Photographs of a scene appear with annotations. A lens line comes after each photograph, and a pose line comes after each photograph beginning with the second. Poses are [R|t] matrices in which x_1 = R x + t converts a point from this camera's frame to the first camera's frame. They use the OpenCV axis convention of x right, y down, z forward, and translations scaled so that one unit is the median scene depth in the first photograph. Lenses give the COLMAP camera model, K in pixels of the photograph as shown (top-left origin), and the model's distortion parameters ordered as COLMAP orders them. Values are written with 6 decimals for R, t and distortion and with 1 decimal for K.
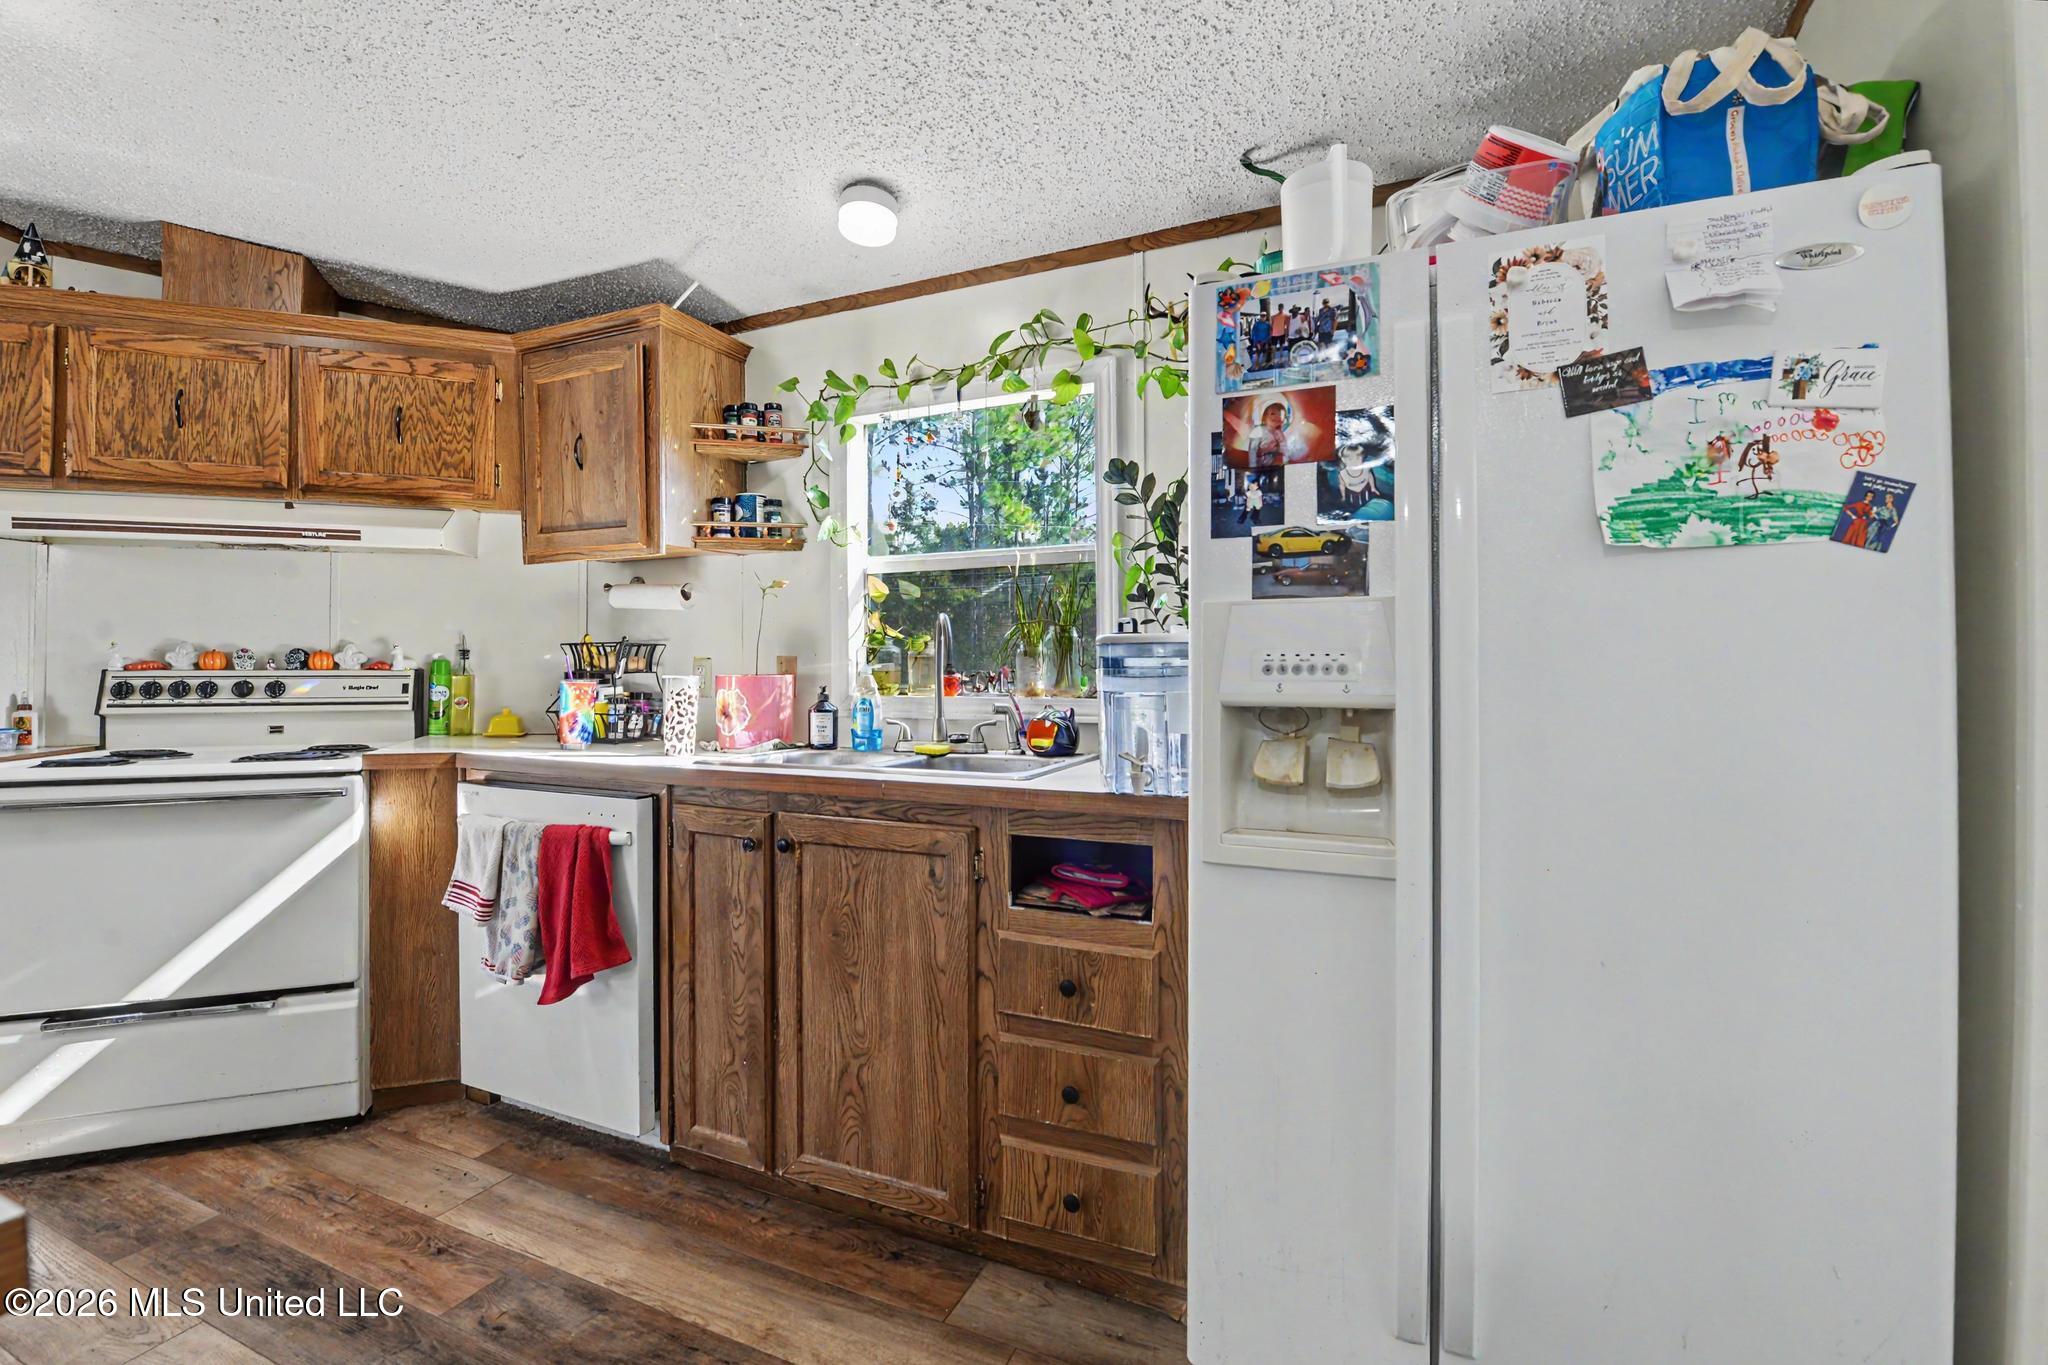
lens RADIAL K [[917.9, 0, 1041.6], [0, 917.9, 659.4], [0, 0, 1]] dist [-0.016921, -0.002735]
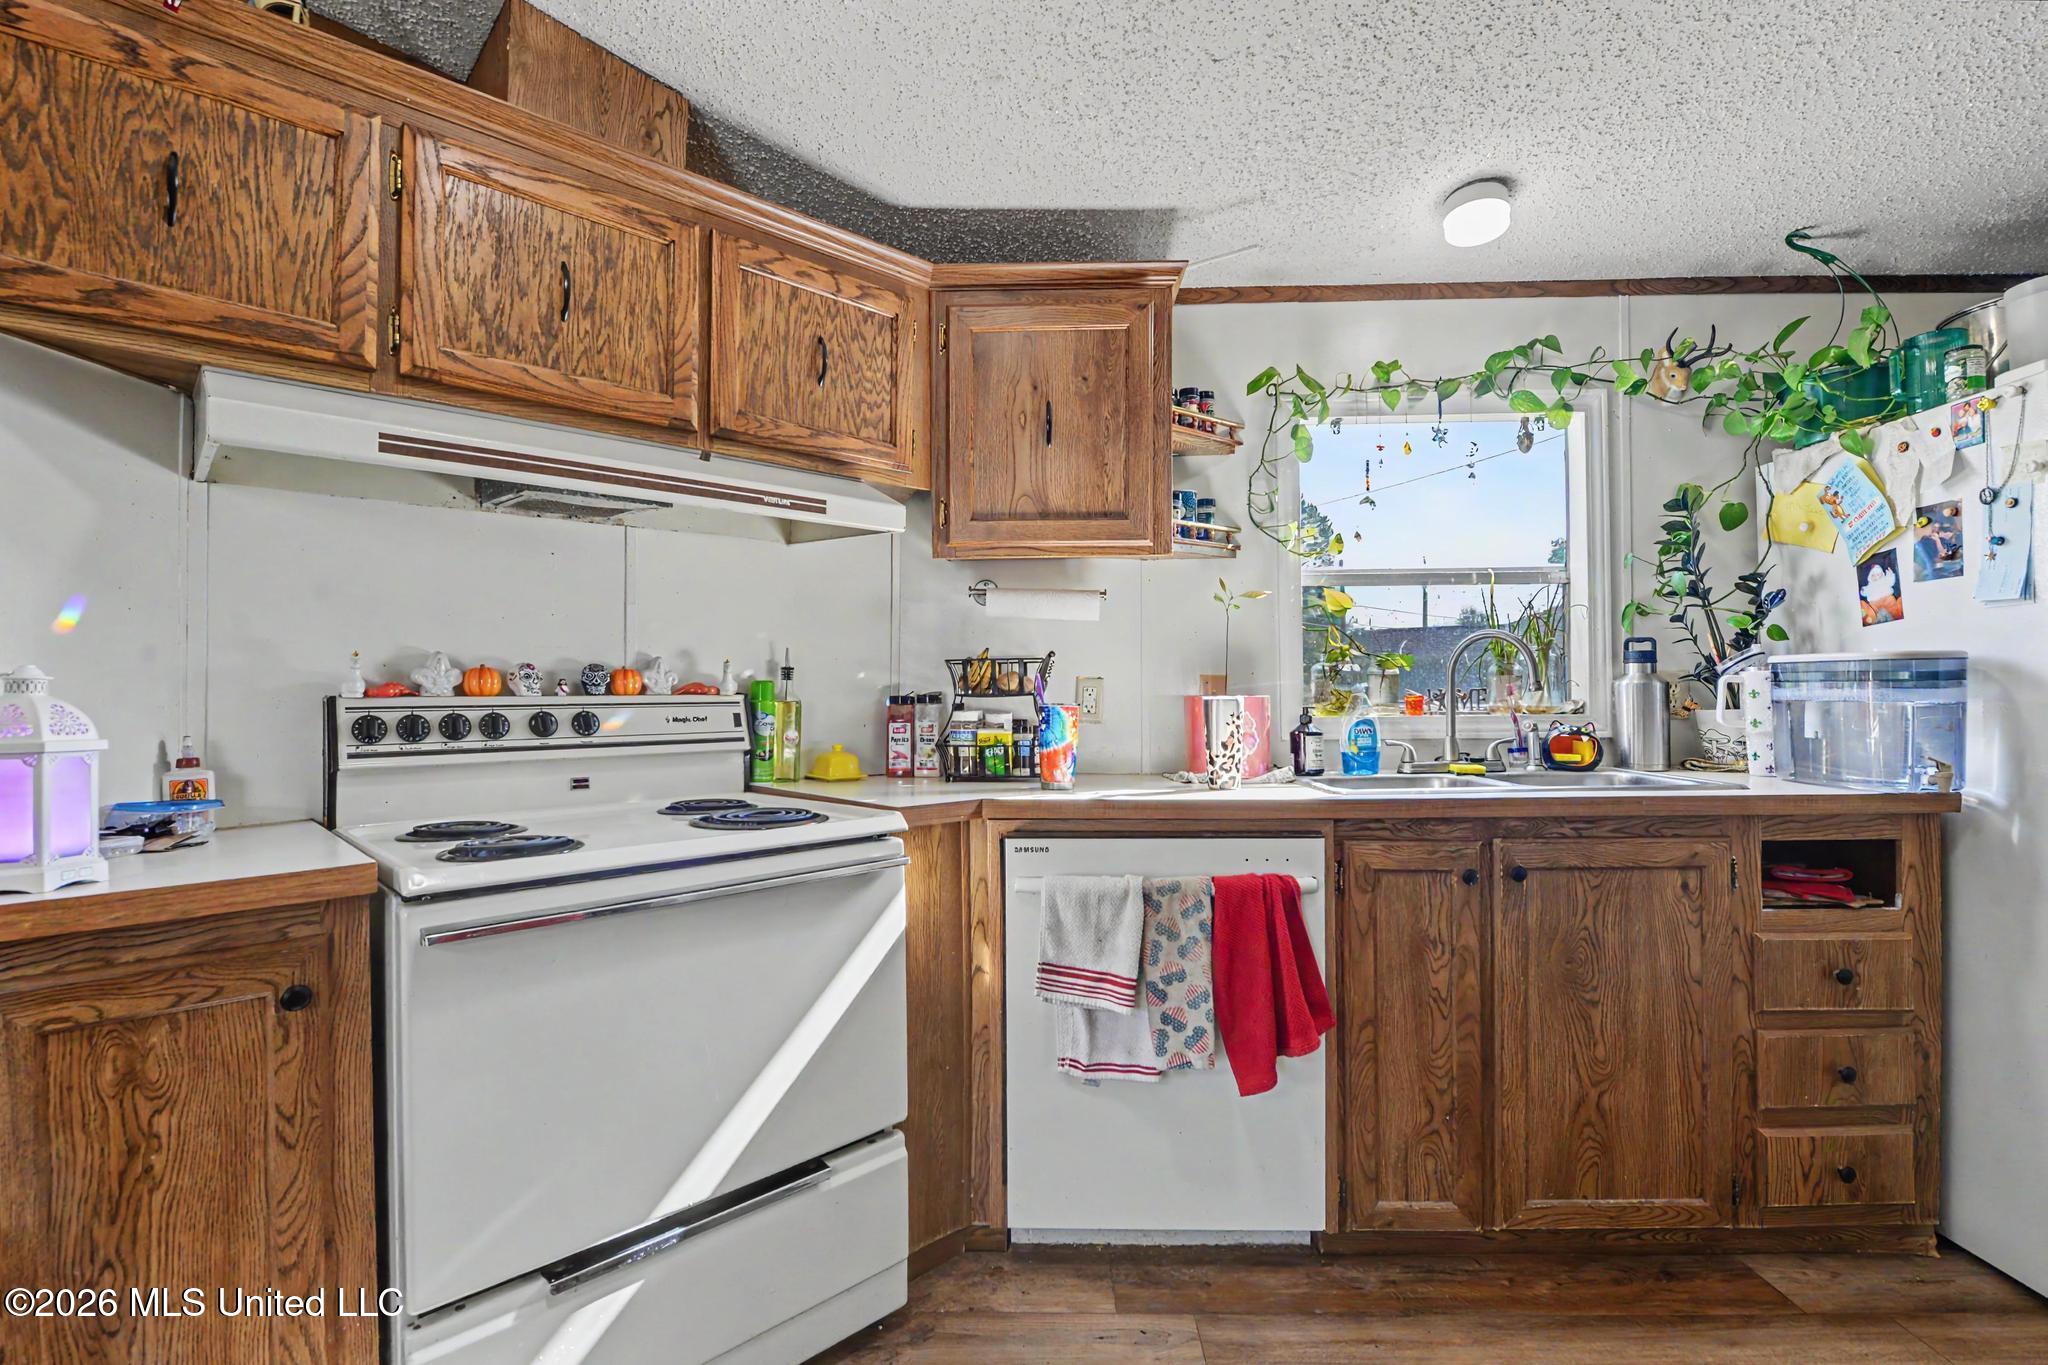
lens RADIAL K [[942.0, 0, 1017.7], [0, 942.0, 681.7], [0, 0, 1]] dist [-0.013232, -0.002496]
pose [[0.922972, -0.003067, 0.384854, -0.957839], [0.005029, 0.999979, -0.004093, 0.006943], [-0.384834, 0.005714, 0.922968, 0.265629]]
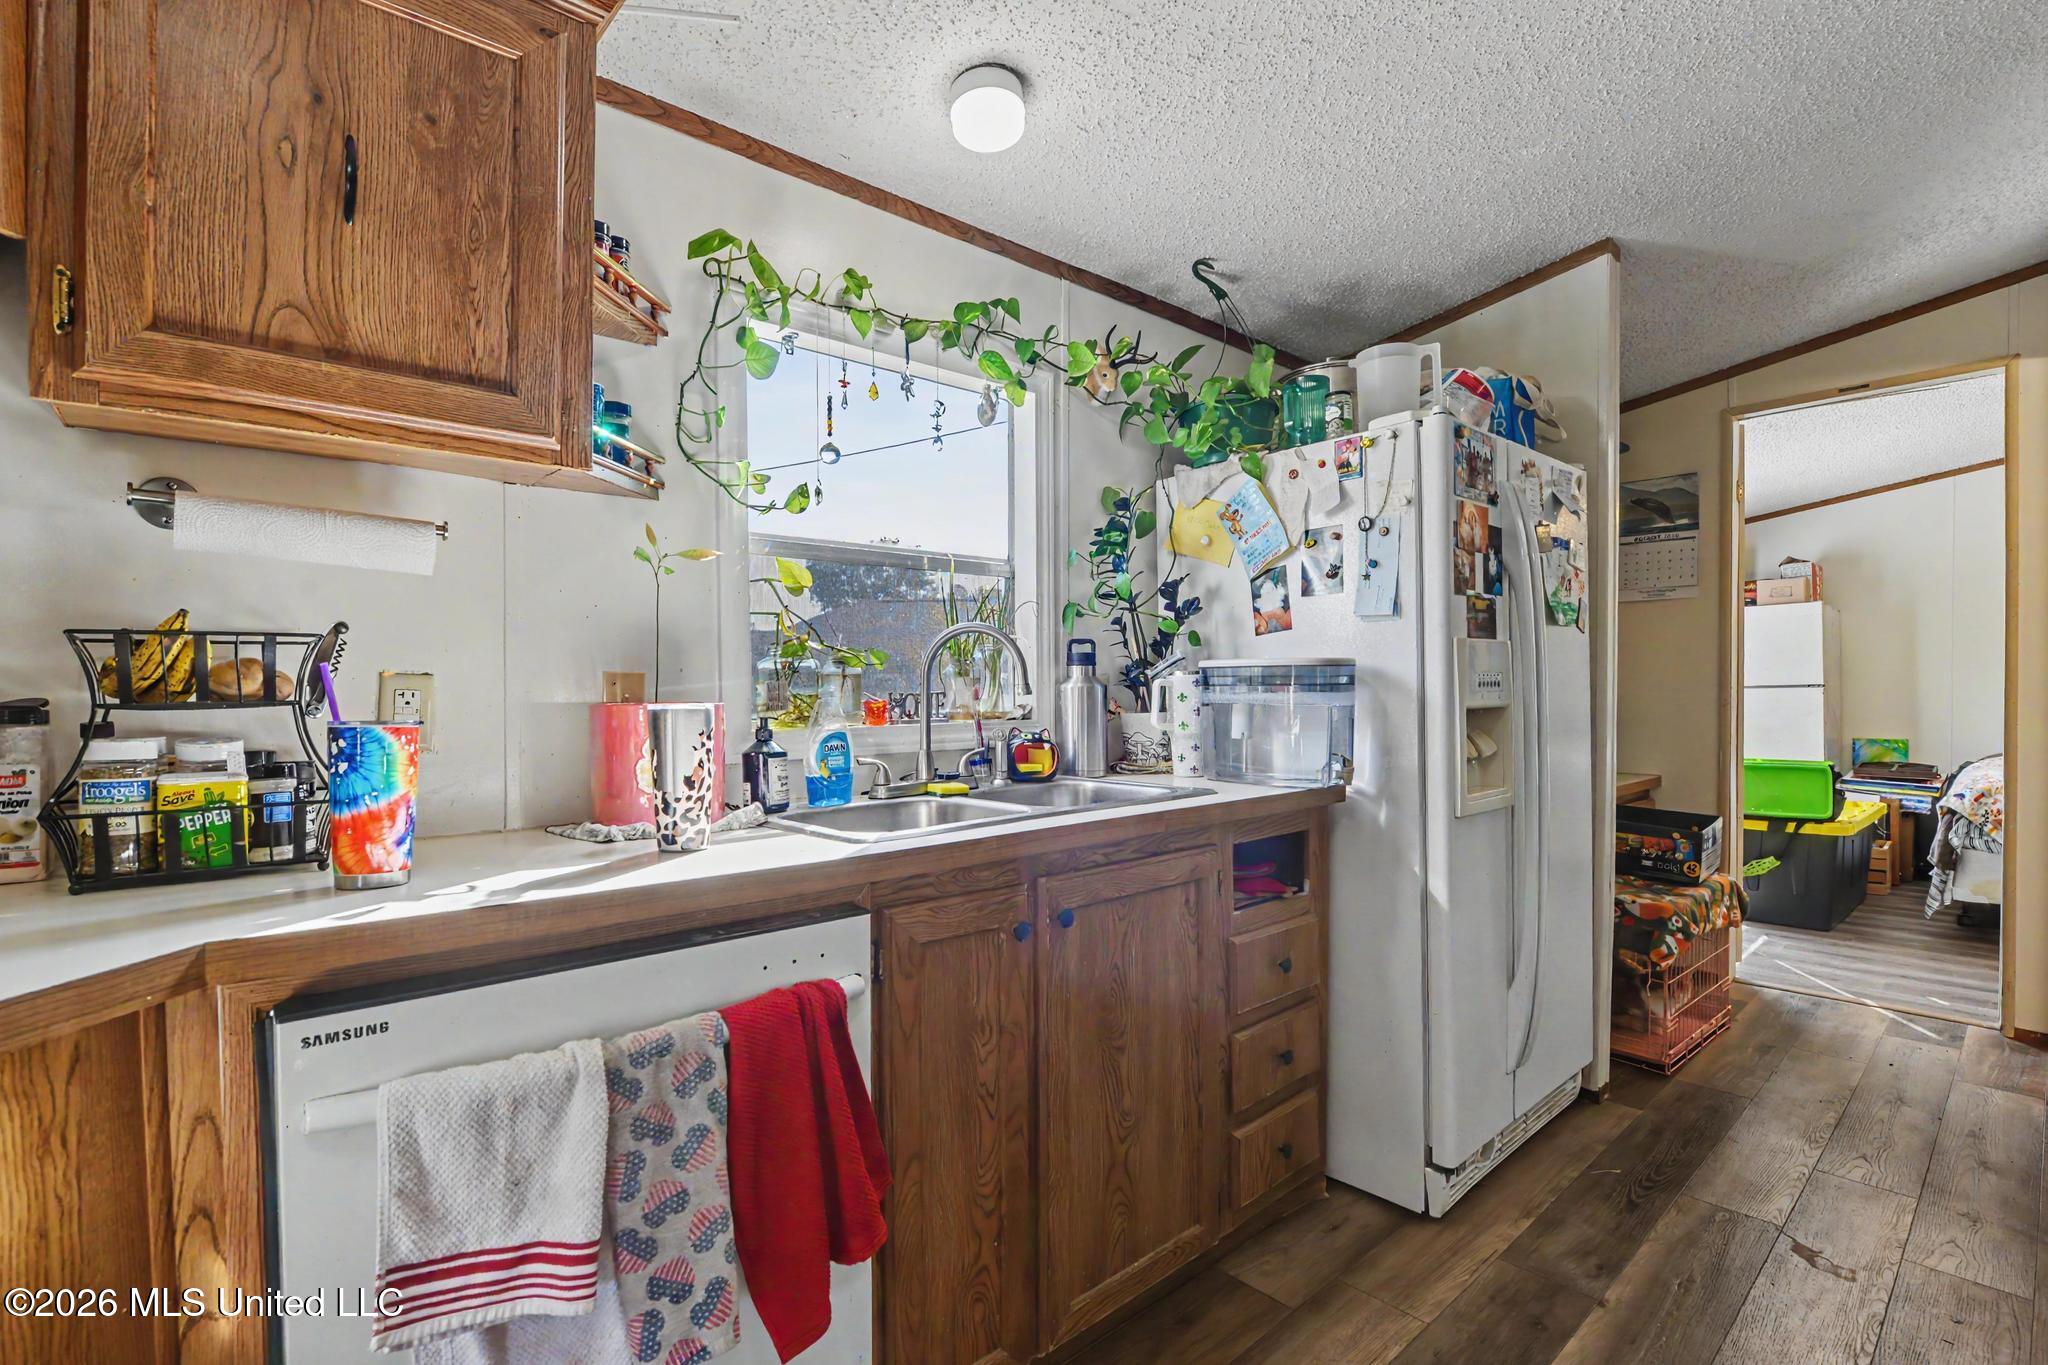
lens RADIAL K [[942.0, 0, 1021.5], [0, 942.0, 700.9], [0, 0, 1]] dist [-0.013232, -0.002496]
pose [[0.409881, -0.013945, 0.912032, -0.865170], [0.001561, 0.999892, 0.014587, 0.008191], [-0.912137, -0.004555, 0.409859, 0.607304]]
